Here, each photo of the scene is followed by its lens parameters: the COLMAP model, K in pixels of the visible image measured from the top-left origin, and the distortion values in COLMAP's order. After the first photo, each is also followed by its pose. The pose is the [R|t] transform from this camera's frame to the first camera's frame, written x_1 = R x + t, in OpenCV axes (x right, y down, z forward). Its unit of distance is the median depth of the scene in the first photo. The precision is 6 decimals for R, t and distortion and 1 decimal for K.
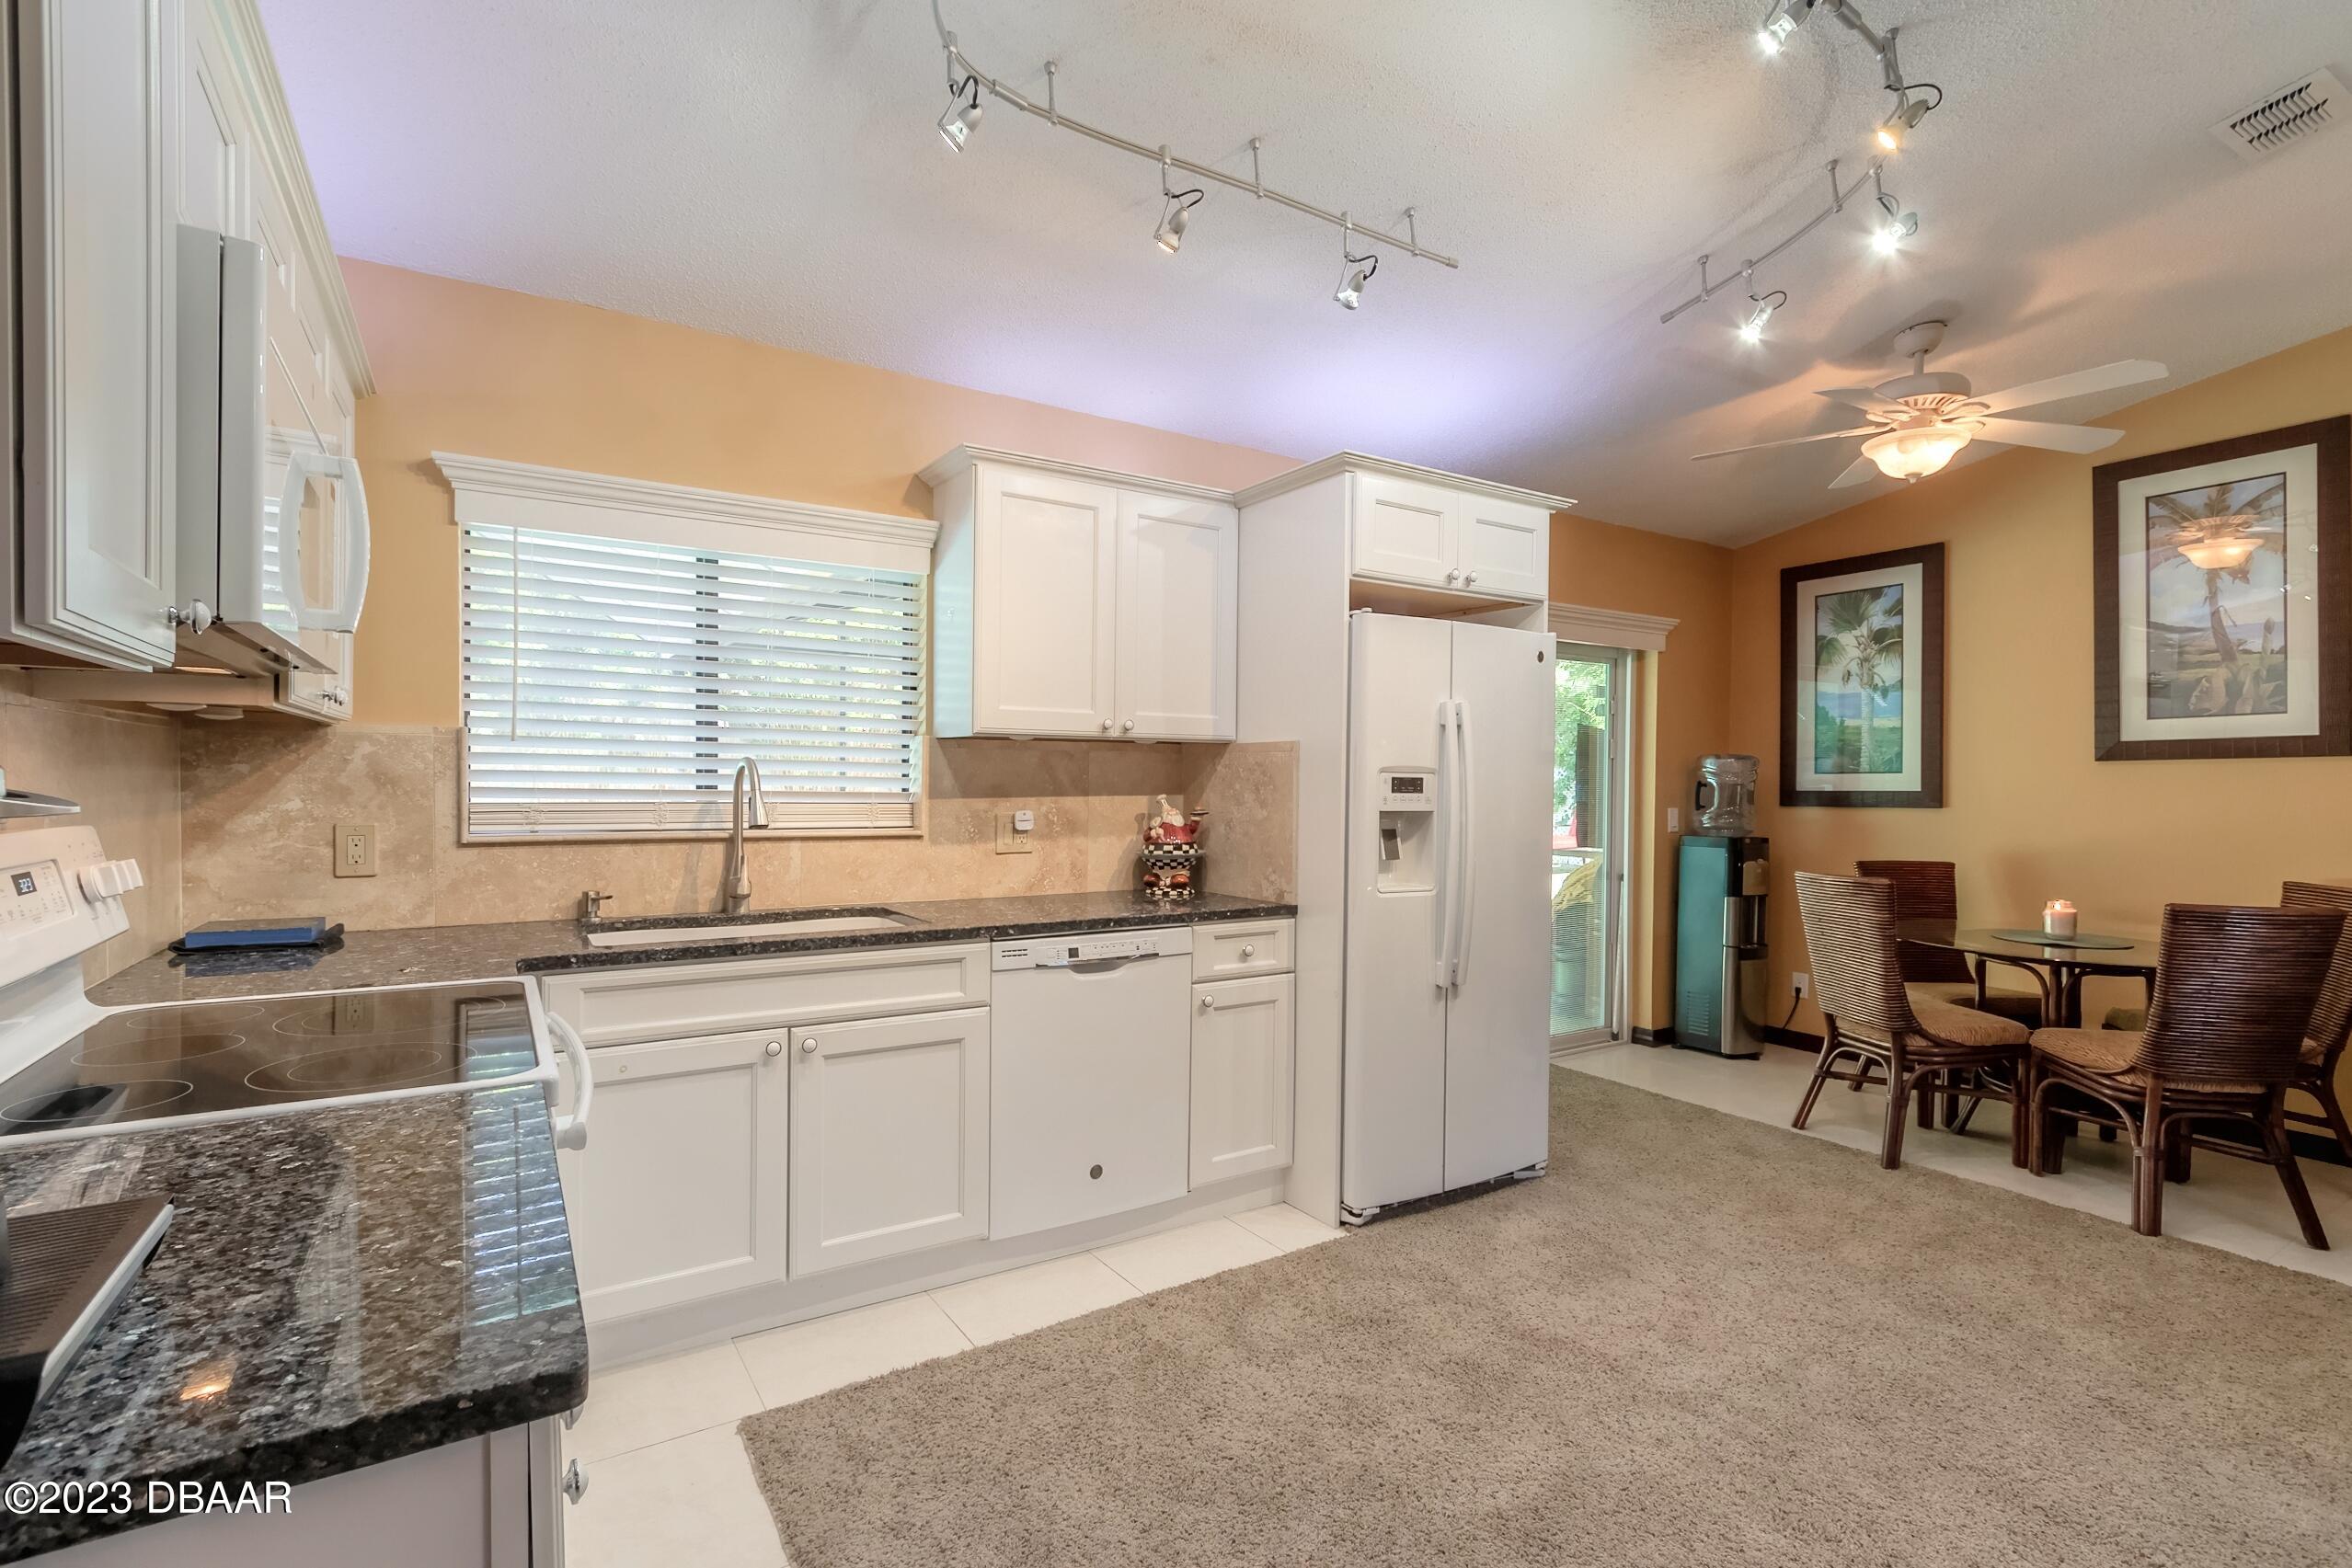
lens RADIAL K [[1074.1, 0, 1167.5], [0, 1074.1, 796.9], [0, 0, 1]] dist [0.005523, -0.003345]
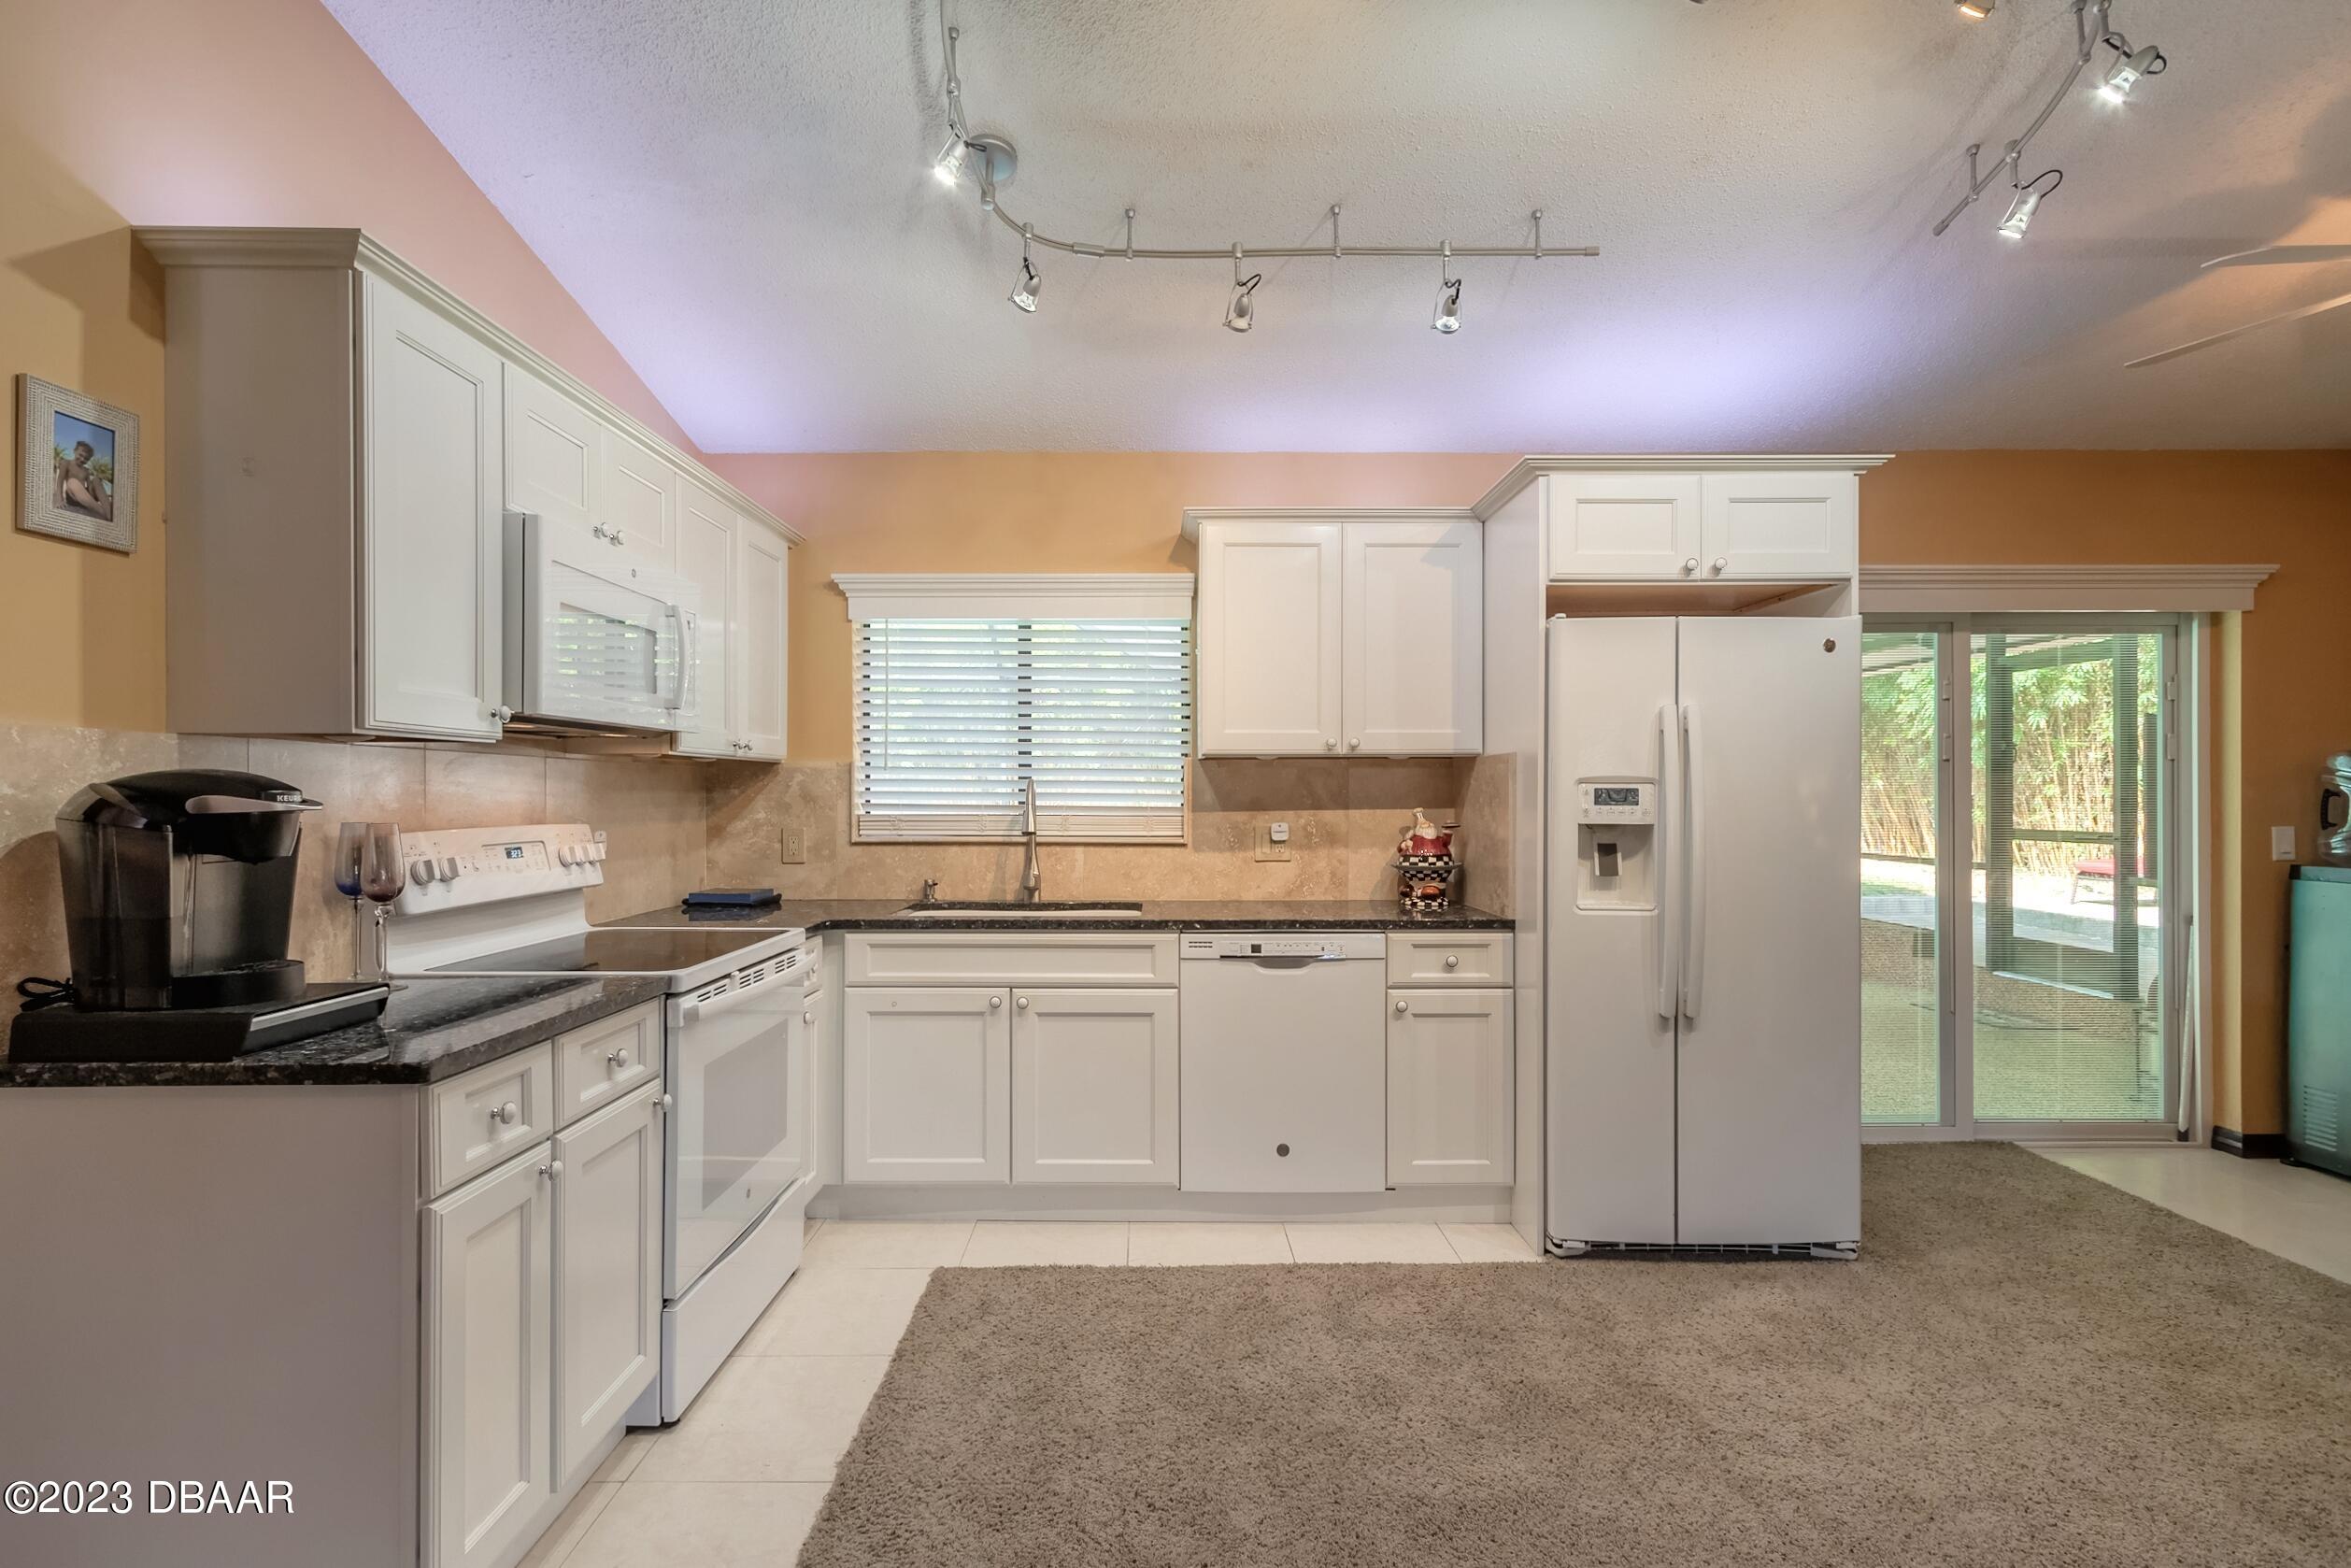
lens RADIAL K [[1073.8, 0, 1132.8], [0, 1073.8, 798.1], [0, 0, 1]] dist [0.005523, -0.003345]
pose [[0.851475, -0.007416, -0.524343, 0.330422], [-0.000705, 0.999883, -0.015287, 0.004544], [0.524395, 0.013387, 0.851370, -0.019872]]
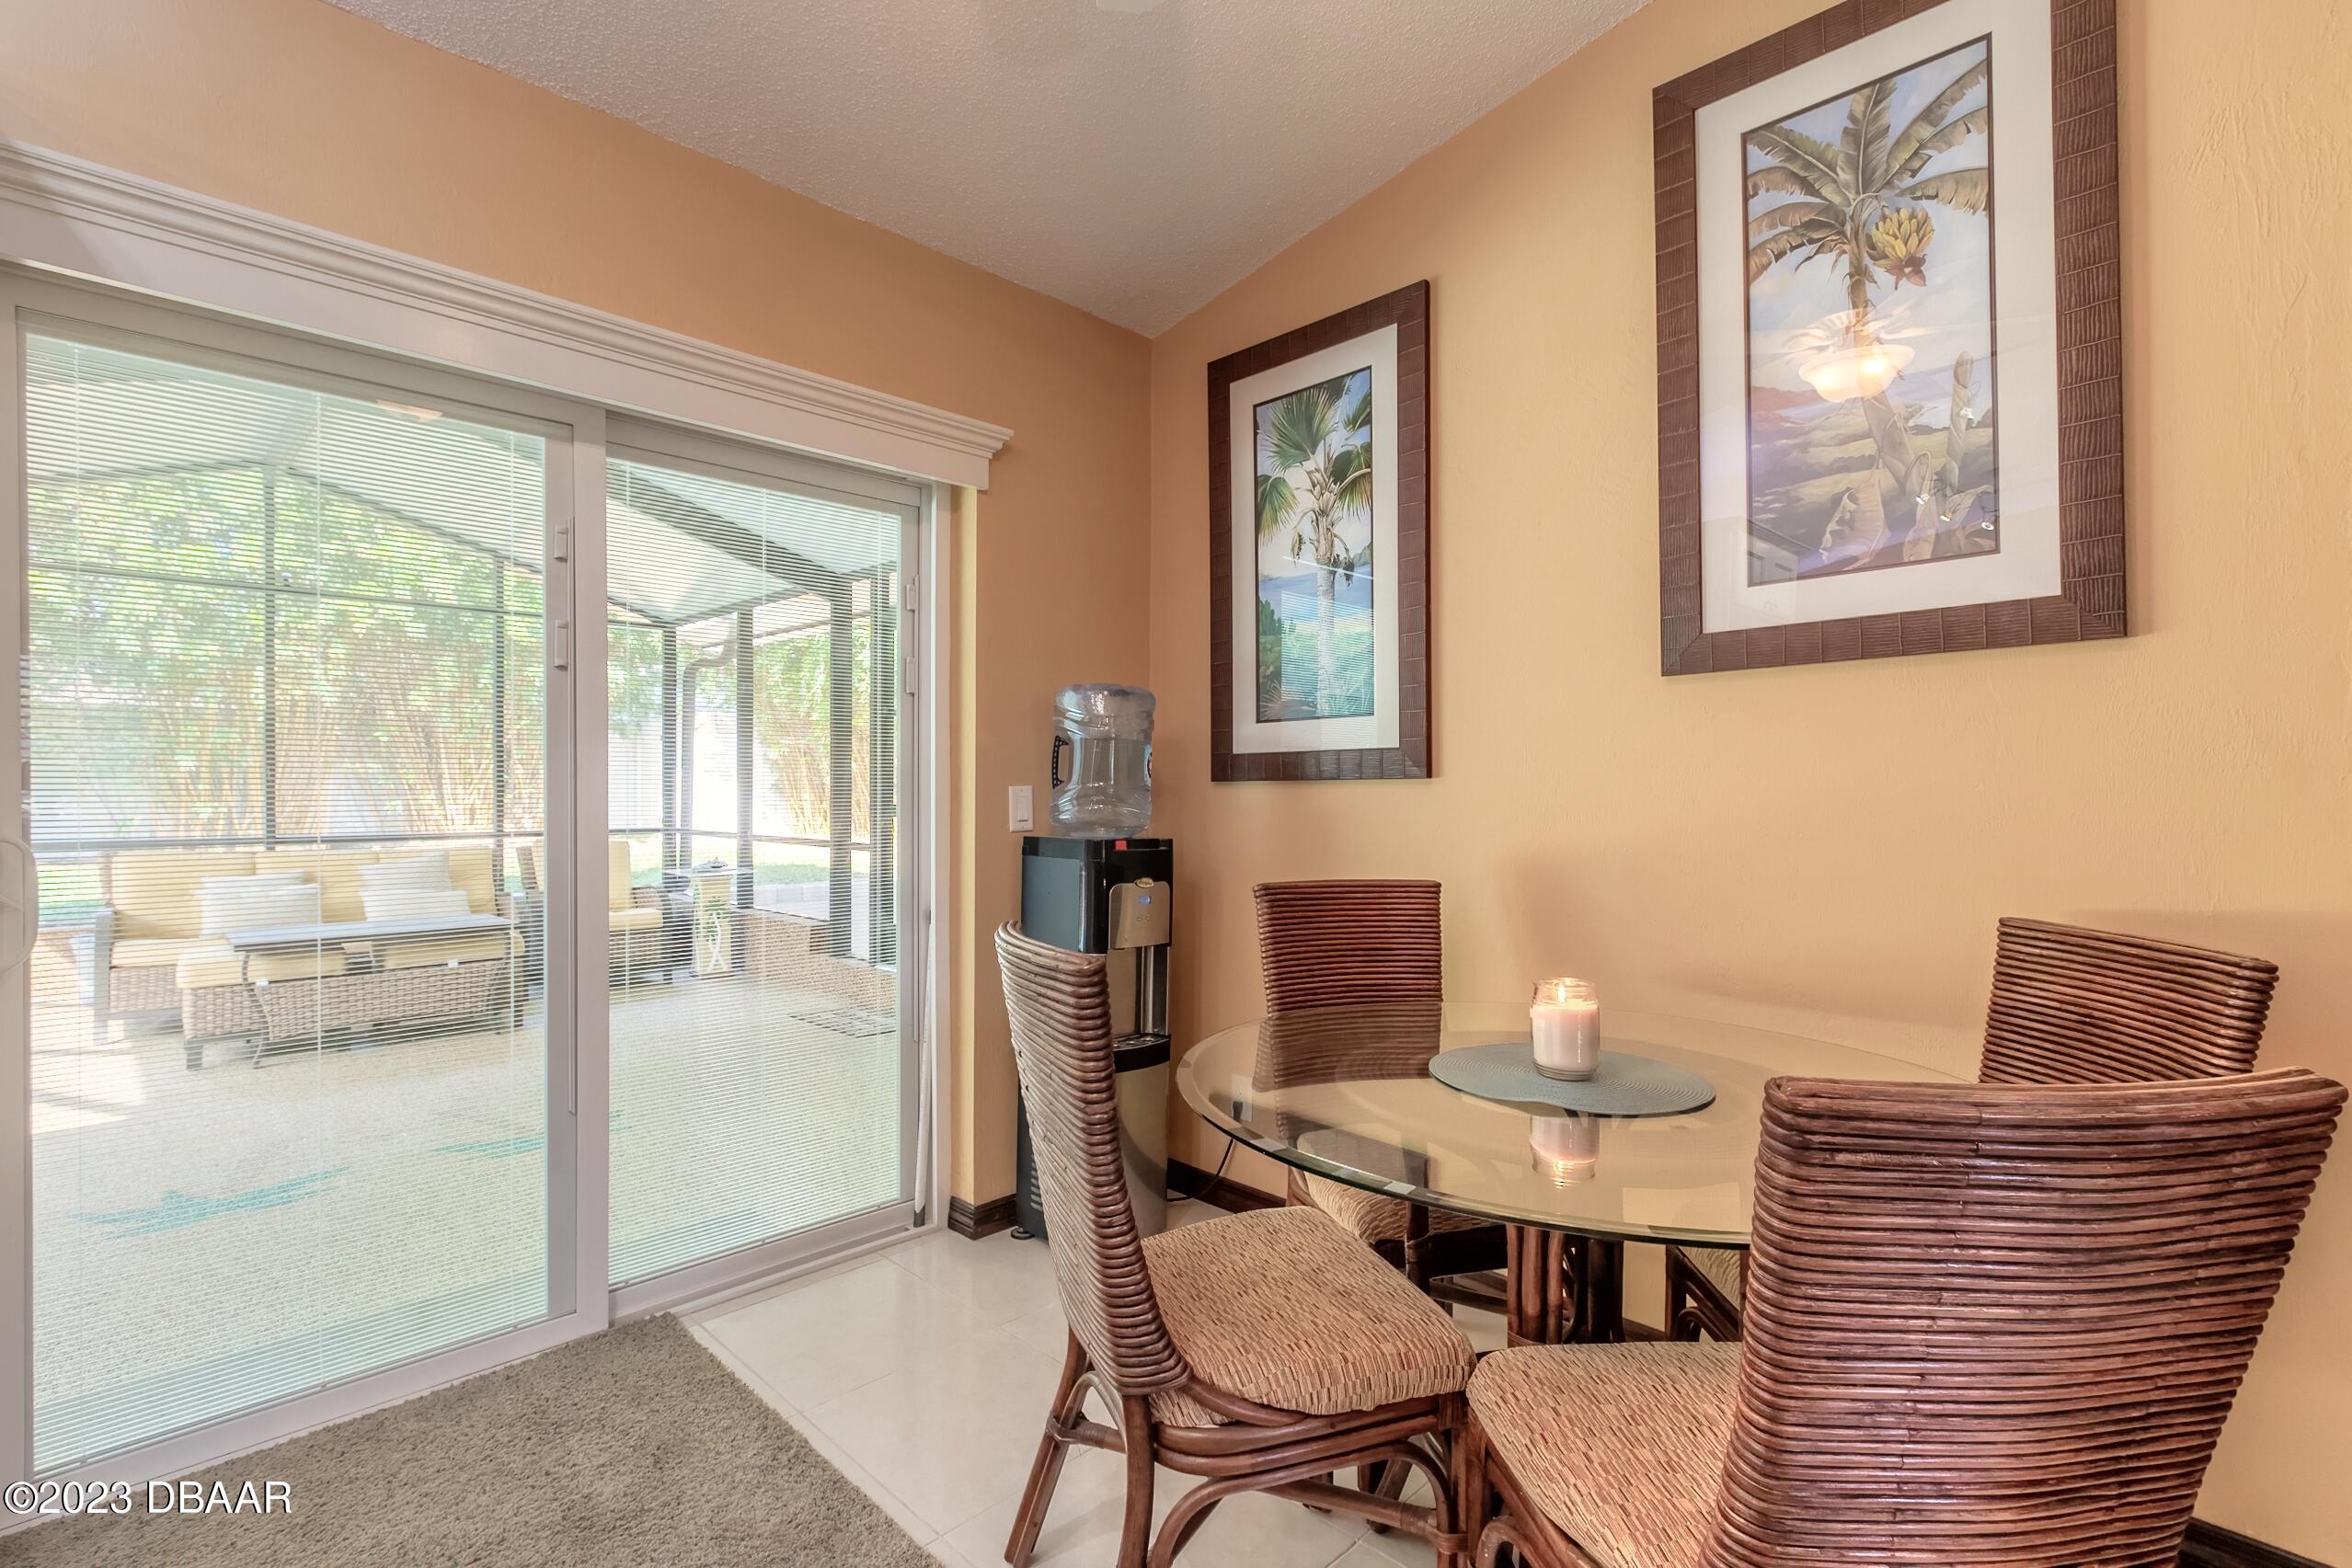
lens RADIAL K [[1074.1, 0, 1189.3], [0, 1074.1, 789.3], [0, 0, 1]] dist [0.005523, -0.003345]
pose [[0.971005, -0.000592, 0.239058, 0.722064], [0.004162, 0.999887, -0.014429, 0.034725], [-0.239023, 0.015006, 0.970898, 0.776251]]
